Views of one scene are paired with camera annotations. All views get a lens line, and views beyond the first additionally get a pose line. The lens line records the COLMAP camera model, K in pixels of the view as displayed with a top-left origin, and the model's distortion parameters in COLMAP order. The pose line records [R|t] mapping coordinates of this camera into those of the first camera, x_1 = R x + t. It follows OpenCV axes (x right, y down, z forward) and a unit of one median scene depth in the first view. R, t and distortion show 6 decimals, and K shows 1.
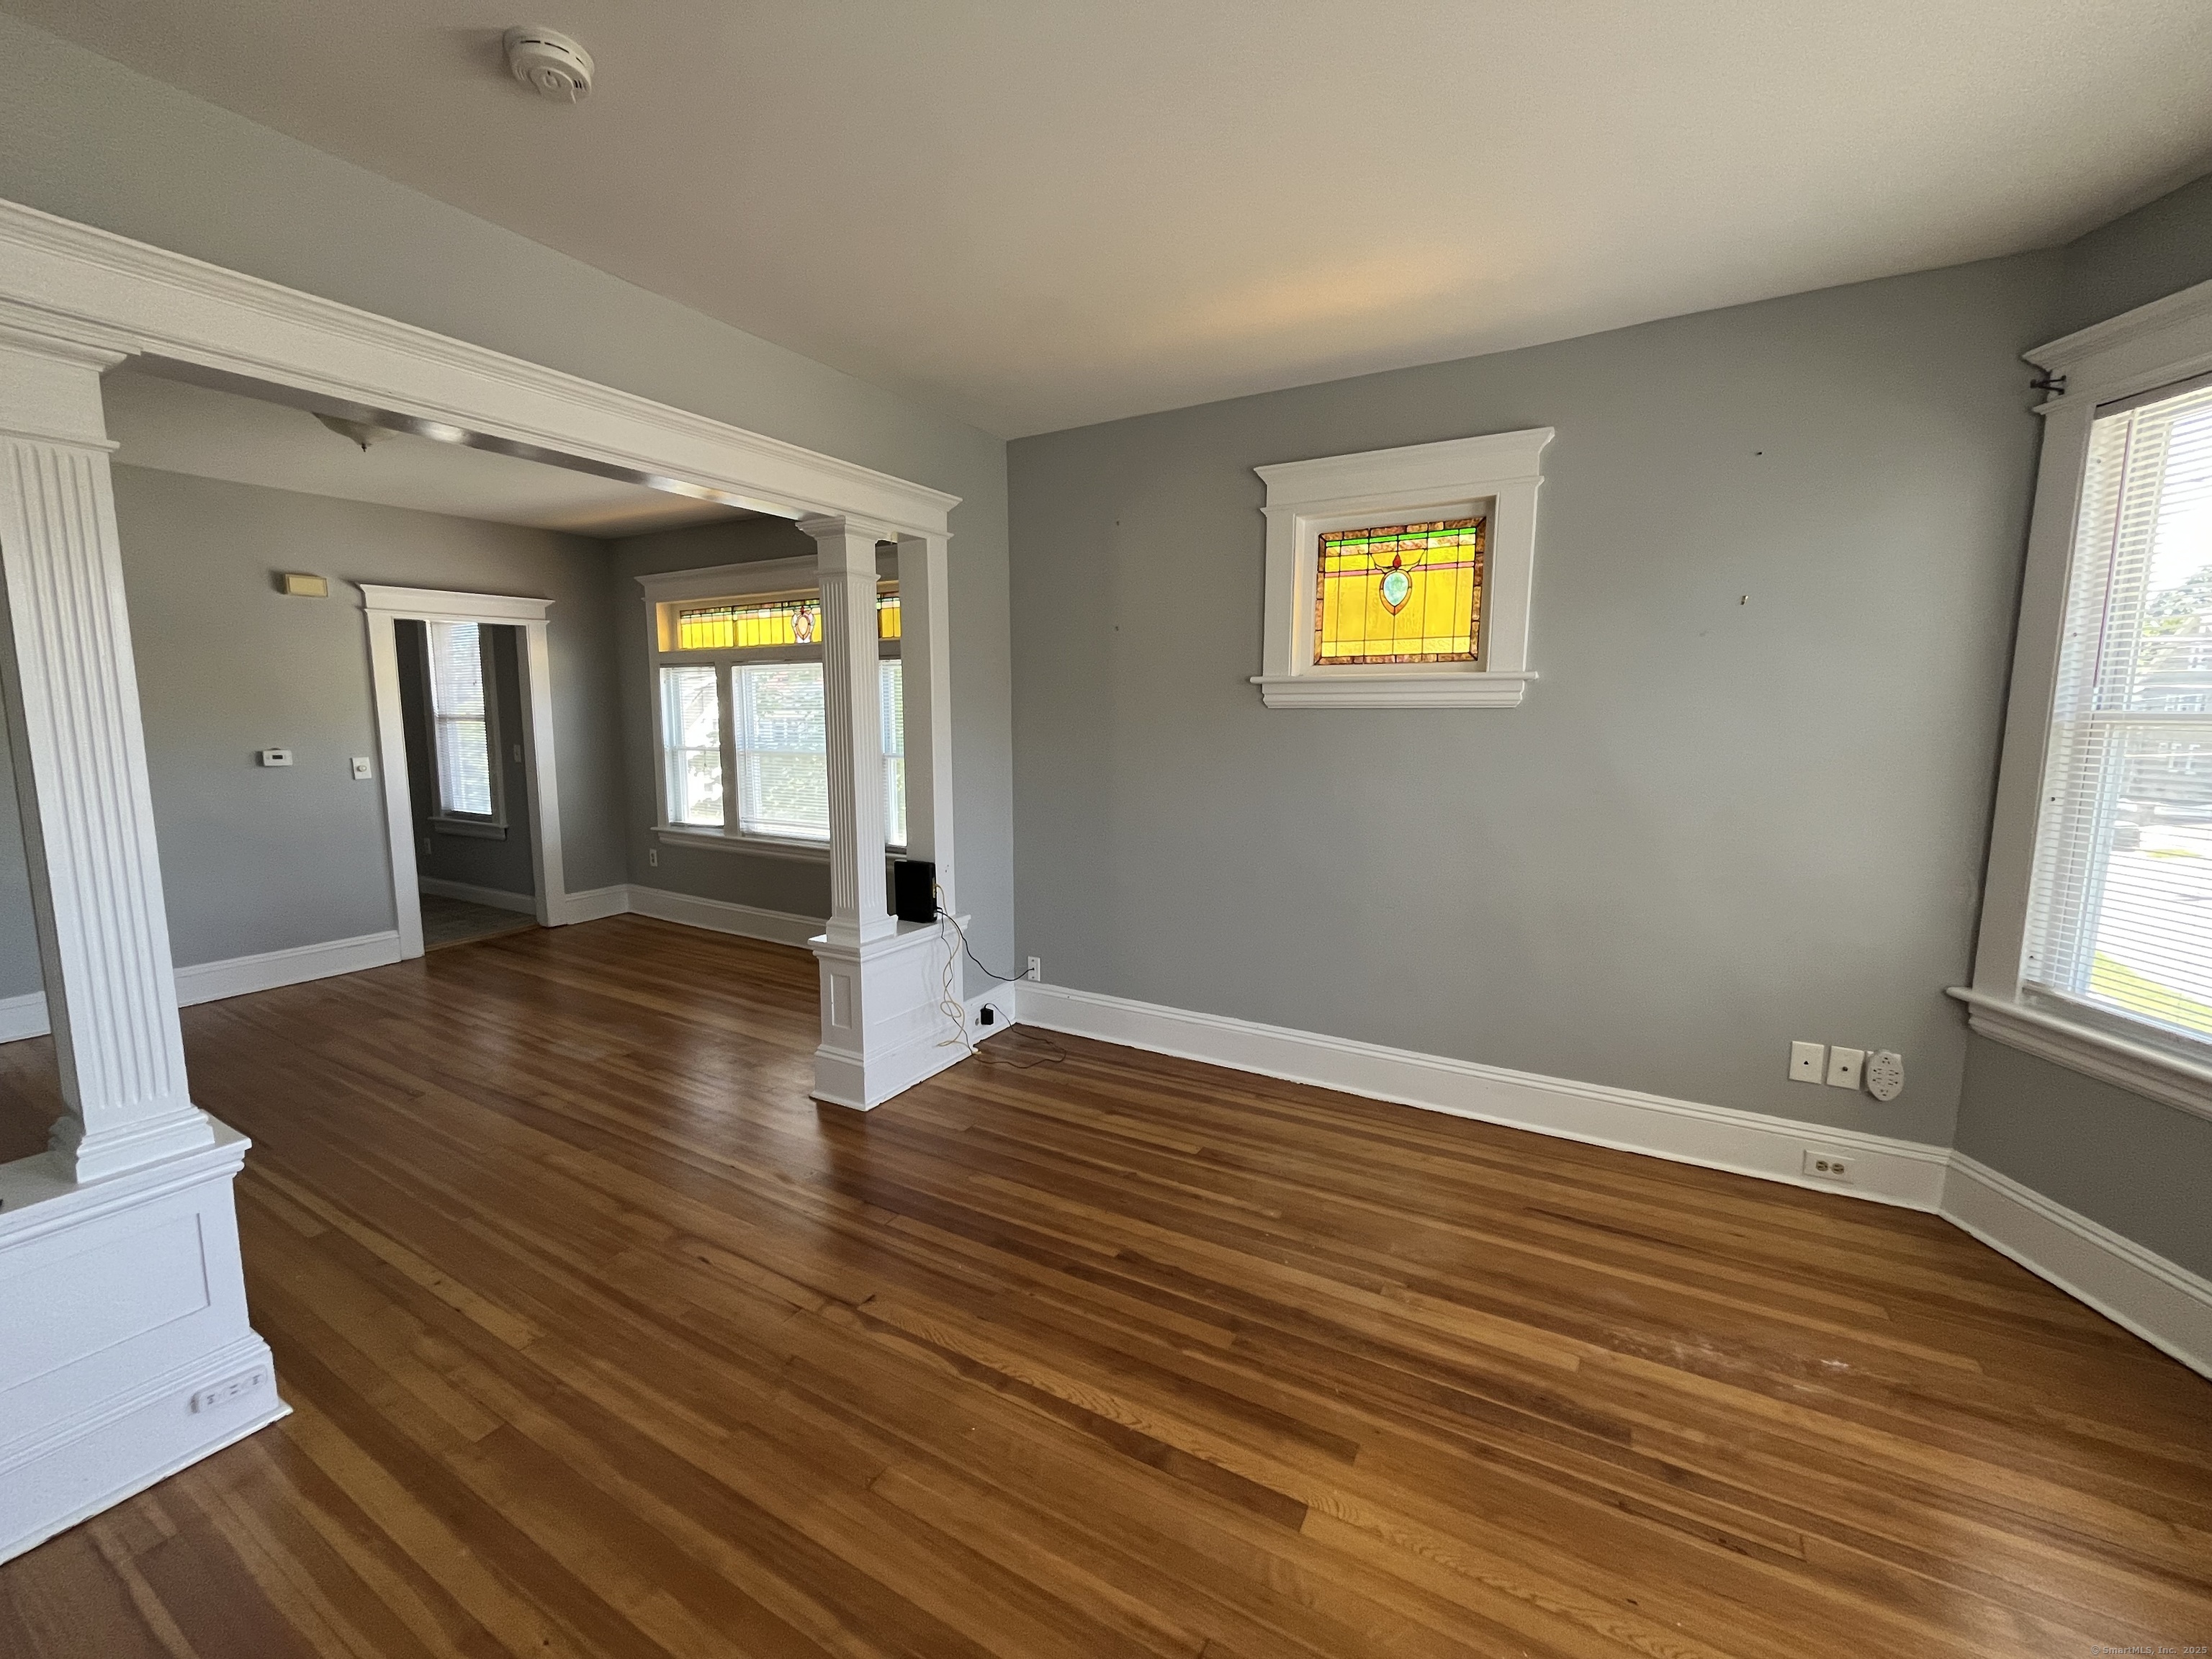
lens RADIAL K [[903.1, 0, 1089.4], [0, 903.1, 828.4], [0, 0, 1]] dist [0.004370, 0.000328]
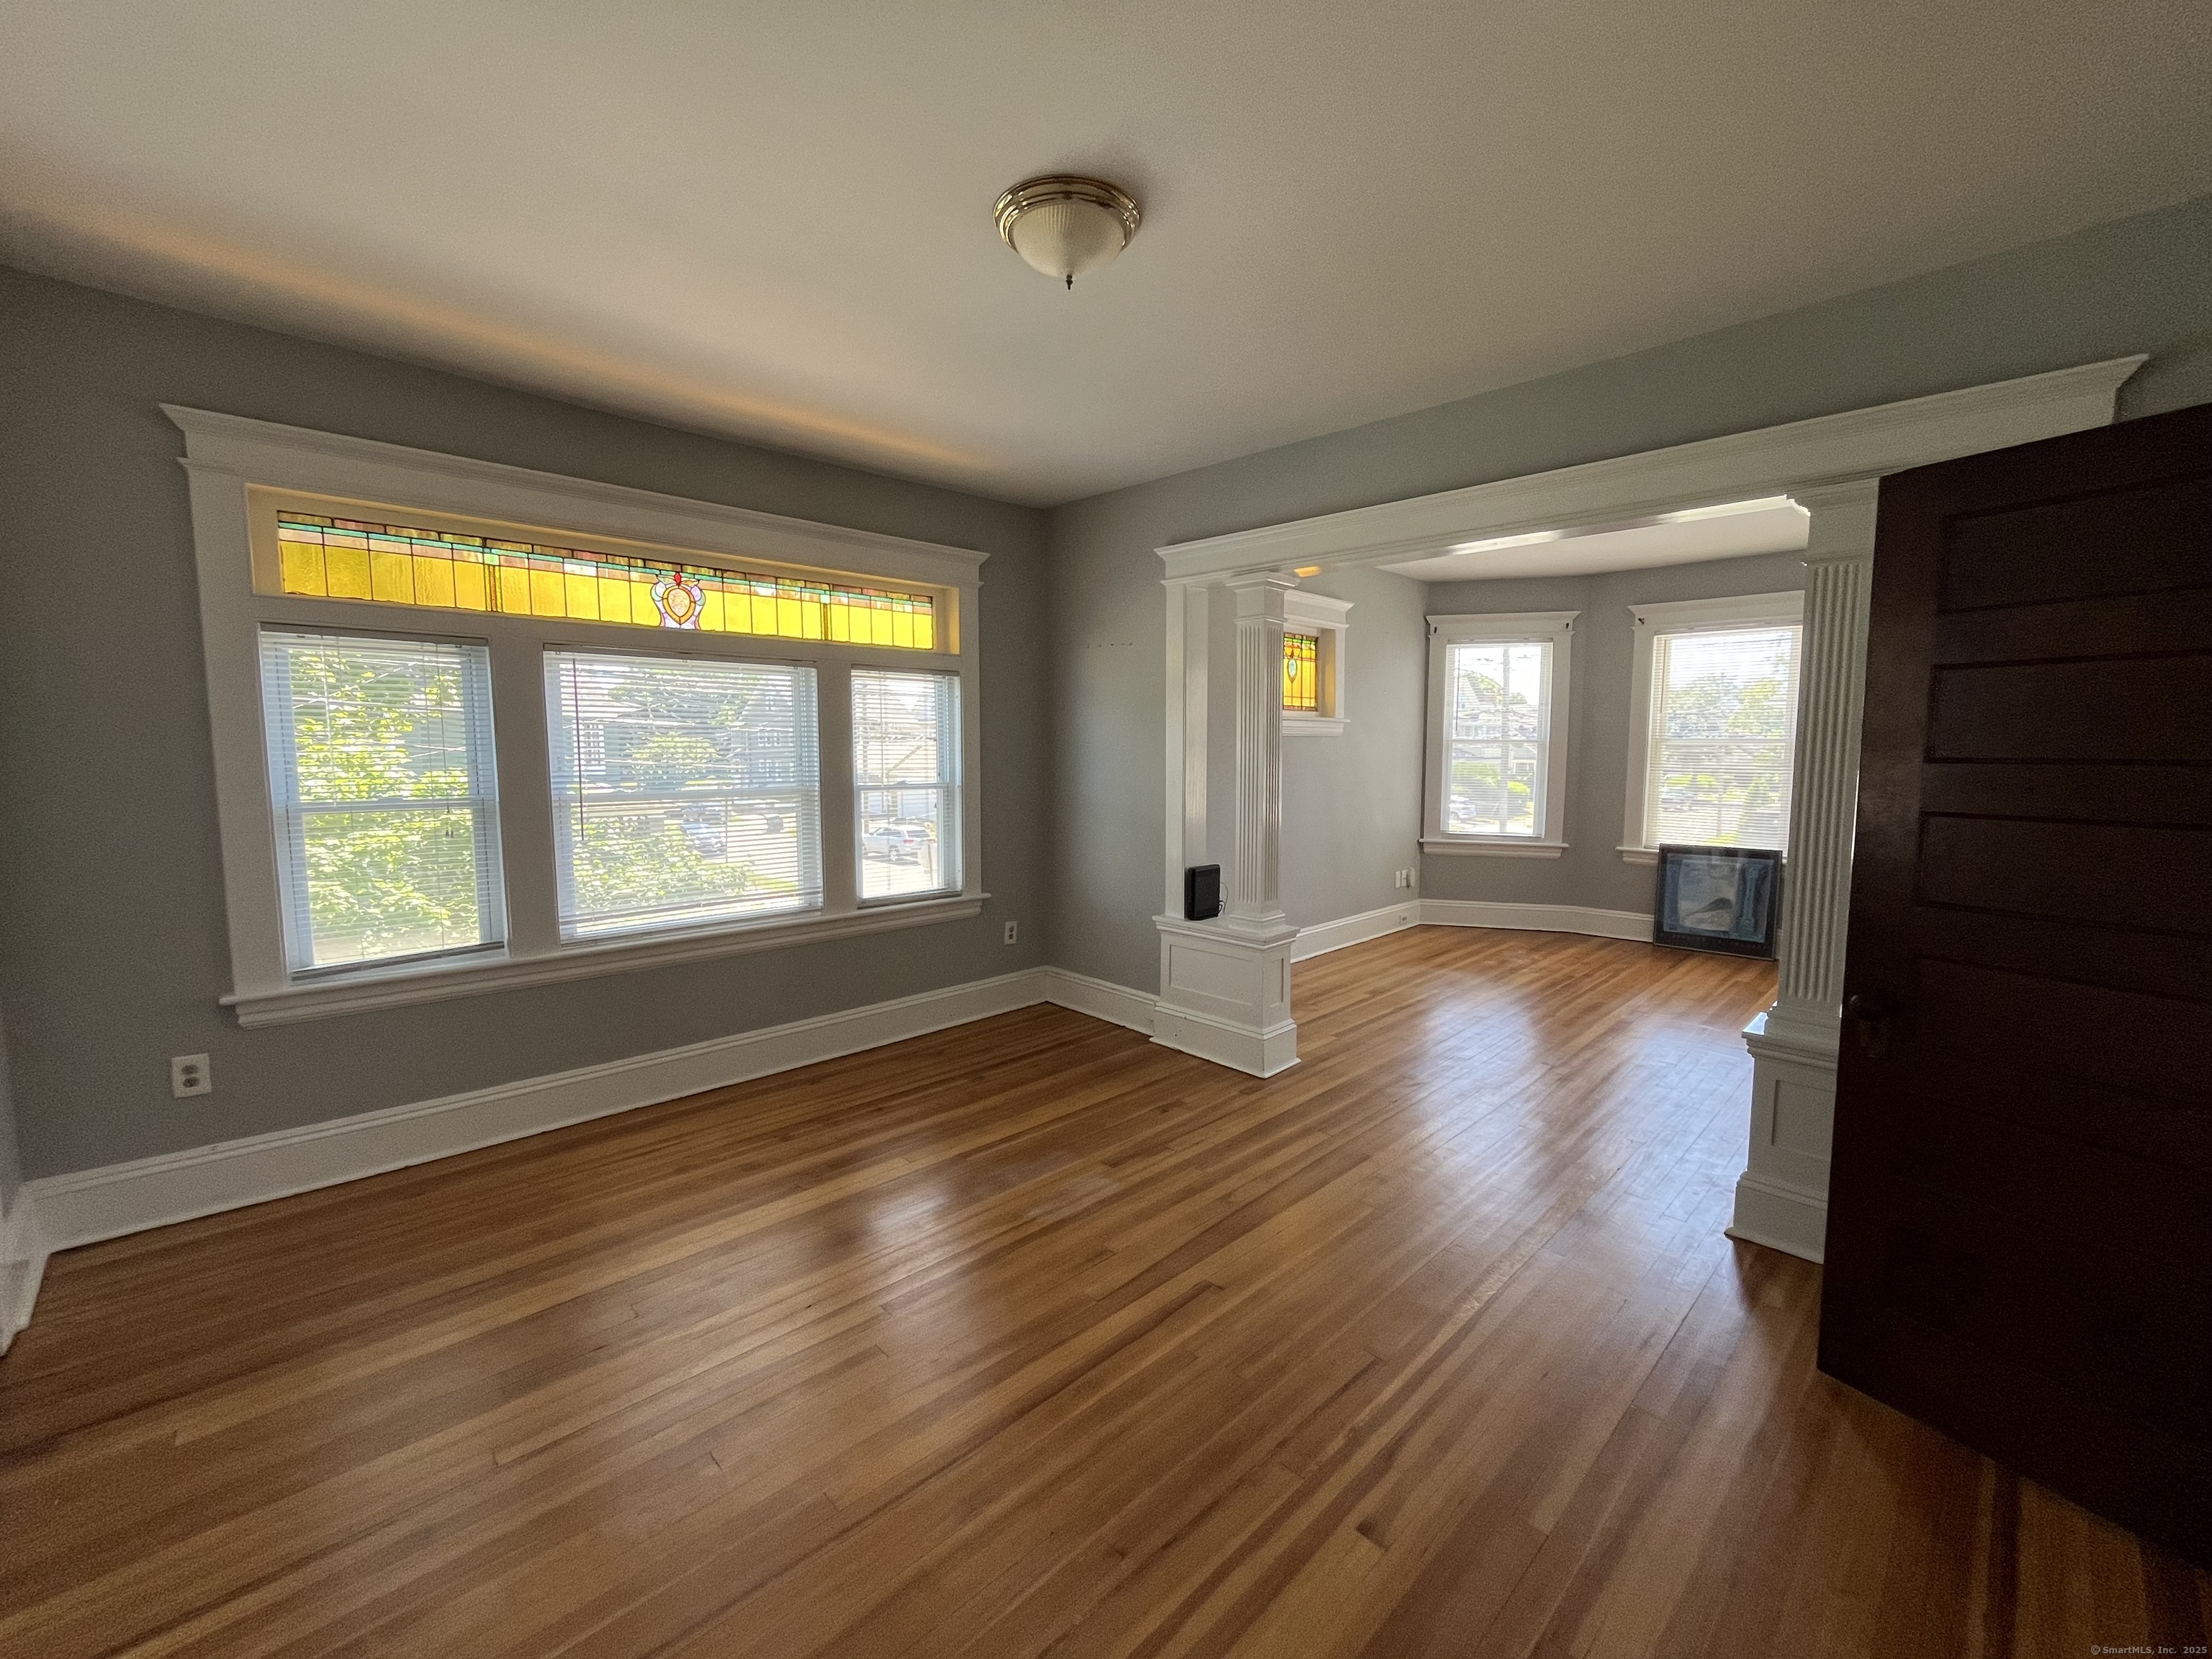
lens RADIAL K [[903.1, 0, 1088.6], [0, 903.1, 827.5], [0, 0, 1]] dist [0.004370, 0.000328]
pose [[0.263512, -0.083765, 0.961013, -0.927364], [0.127138, 0.990548, 0.051479, -0.060528], [-0.956241, 0.108616, 0.271671, 0.578568]]
